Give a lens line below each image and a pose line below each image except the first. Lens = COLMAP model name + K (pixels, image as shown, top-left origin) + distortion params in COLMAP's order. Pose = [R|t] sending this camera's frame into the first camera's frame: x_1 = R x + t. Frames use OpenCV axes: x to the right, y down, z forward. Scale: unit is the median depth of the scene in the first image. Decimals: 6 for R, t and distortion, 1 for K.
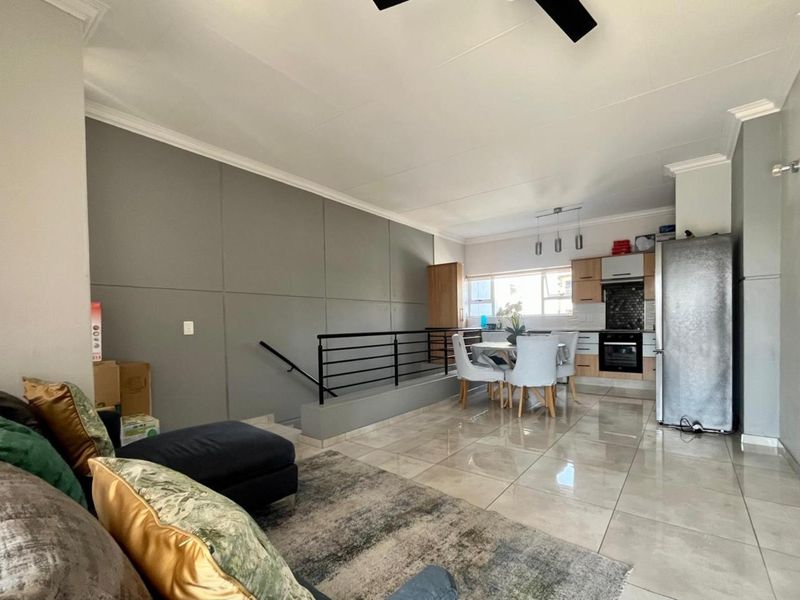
lens RADIAL K [[358.6, 0, 422.2], [0, 358.6, 331.0], [0, 0, 1]] dist [0.001299, 0.000000]
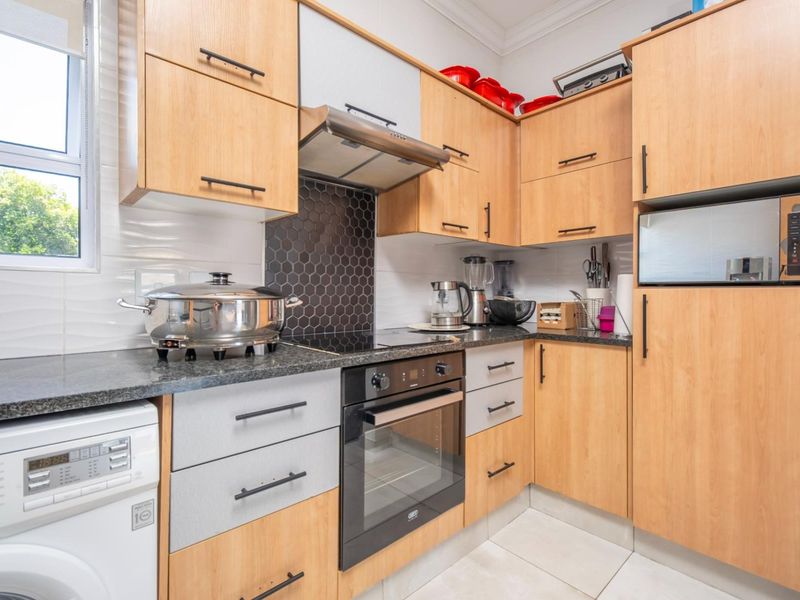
lens RADIAL K [[388.7, 0, 395.3], [0, 388.7, 297.7], [0, 0, 1]] dist [0.004886, 0.000136]
pose [[0.207500, 0.005954, 0.978217, 0.297181], [0.015535, 0.999835, -0.009381, -0.030273], [-0.978112, 0.017143, 0.207374, 0.925460]]
